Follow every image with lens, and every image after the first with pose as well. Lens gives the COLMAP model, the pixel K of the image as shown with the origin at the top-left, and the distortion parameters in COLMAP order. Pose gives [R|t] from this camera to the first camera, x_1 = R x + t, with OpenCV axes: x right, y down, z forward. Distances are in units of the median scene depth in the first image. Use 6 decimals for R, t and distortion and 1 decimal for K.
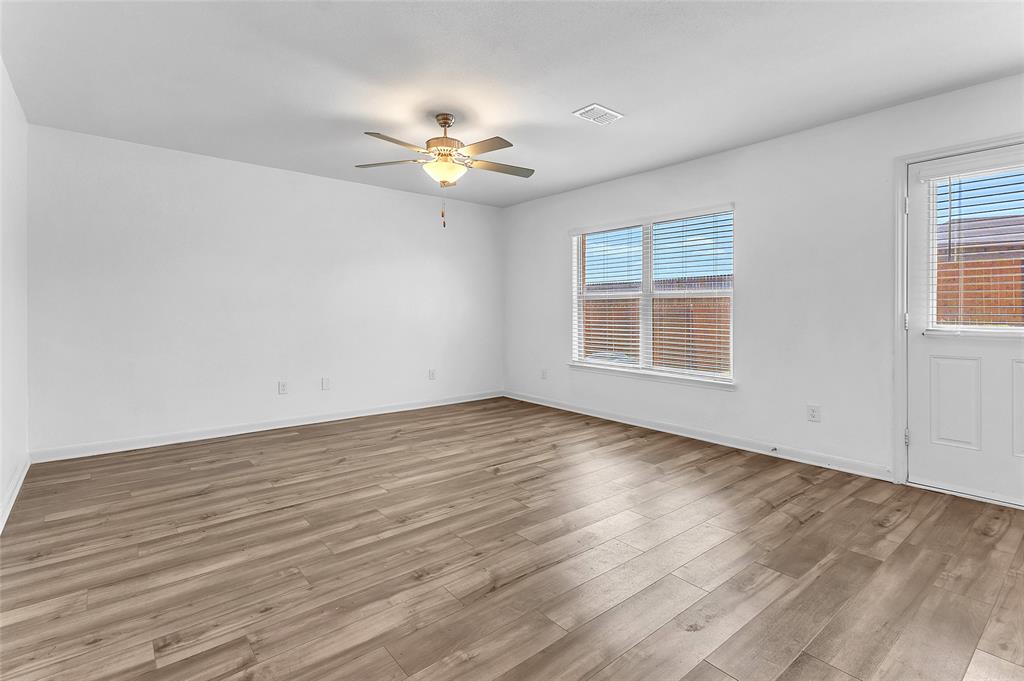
lens RADIAL K [[488.2, 0, 509.6], [0, 488.2, 307.7], [0, 0, 1]] dist [0.021828, -0.010968]
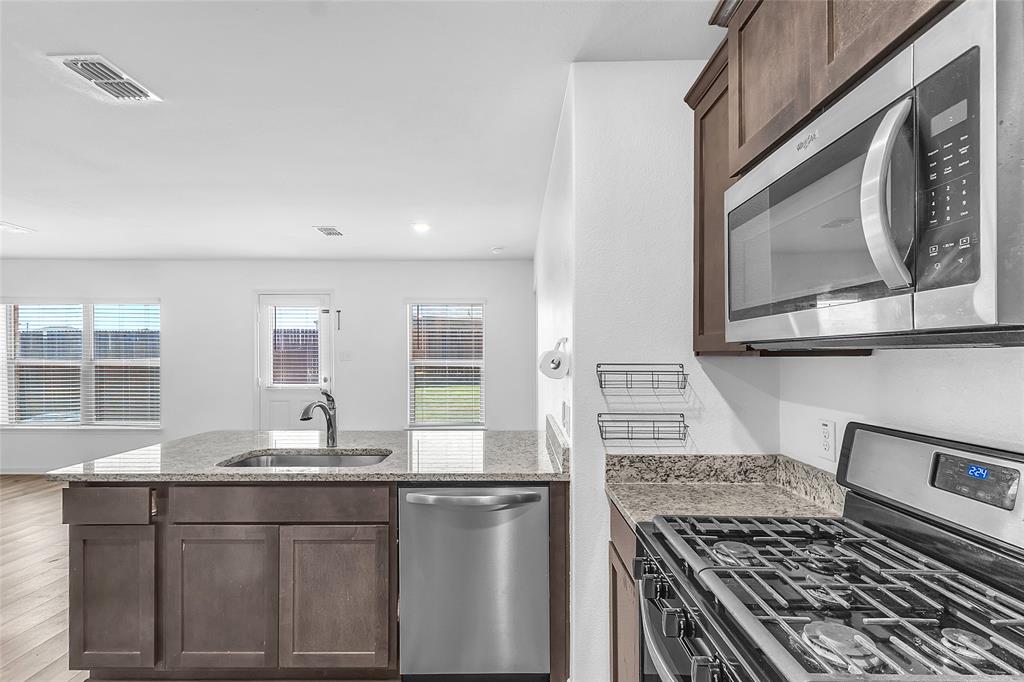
lens RADIAL K [[499.2, 0, 514.5], [0, 499.2, 359.7], [0, 0, 1]] dist [0.018698, -0.000392]
pose [[0.644075, -0.003303, 0.764955, 0.015198], [-0.004351, 0.999959, 0.007982, -0.074408], [-0.764950, -0.008470, 0.644034, -0.907242]]
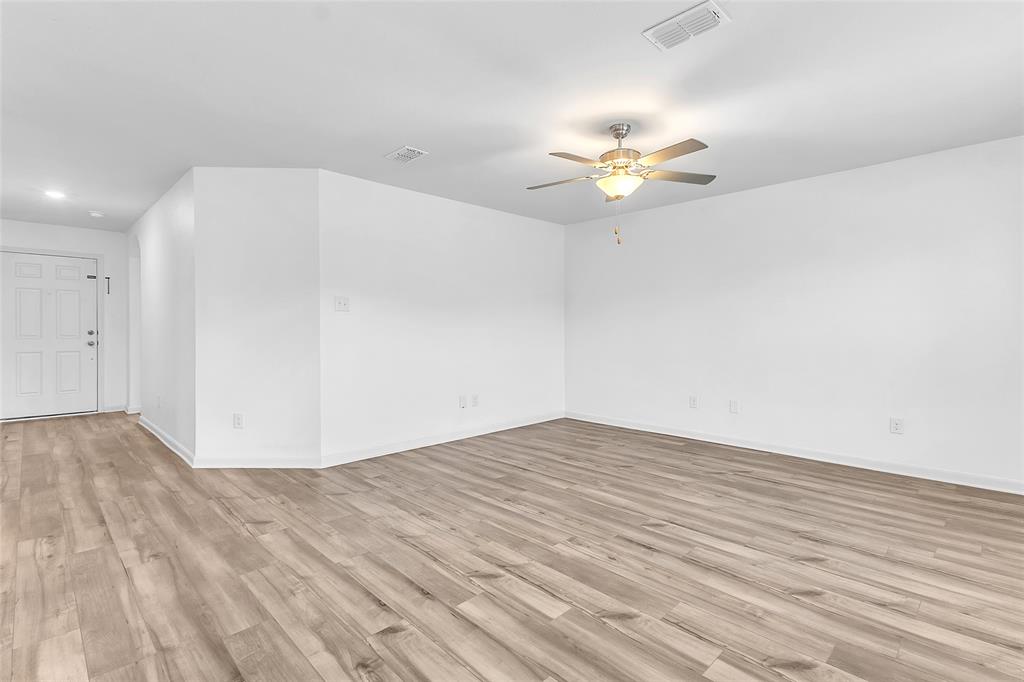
lens RADIAL K [[486.4, 0, 511.6], [0, 486.4, 327.2], [0, 0, 1]] dist [0.015775, -0.000279]
pose [[0.087785, -0.004070, -0.996131, 0.873396], [0.002887, 0.999988, -0.003831, 0.004075], [0.996135, -0.002539, 0.087796, 0.782883]]
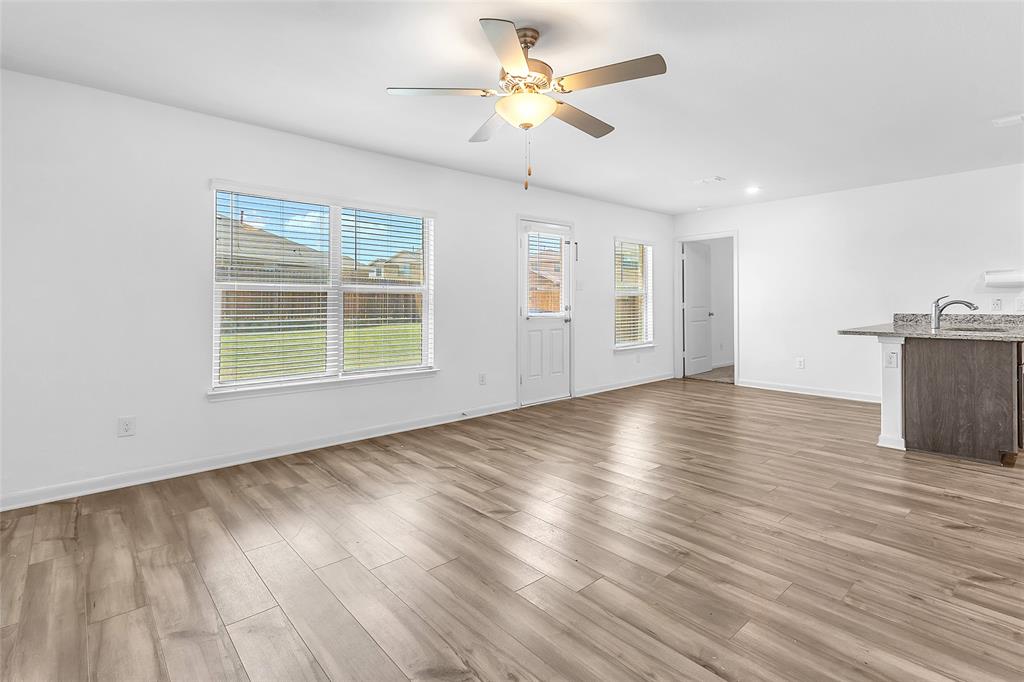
lens RADIAL K [[488.2, 0, 509.6], [0, 488.2, 308.2], [0, 0, 1]] dist [0.021828, -0.010968]
pose [[-0.032637, -0.006177, 0.999448, -0.909472], [0.004714, 0.999969, 0.006334, 0.006633], [-0.999456, 0.004918, -0.032607, 1.148534]]
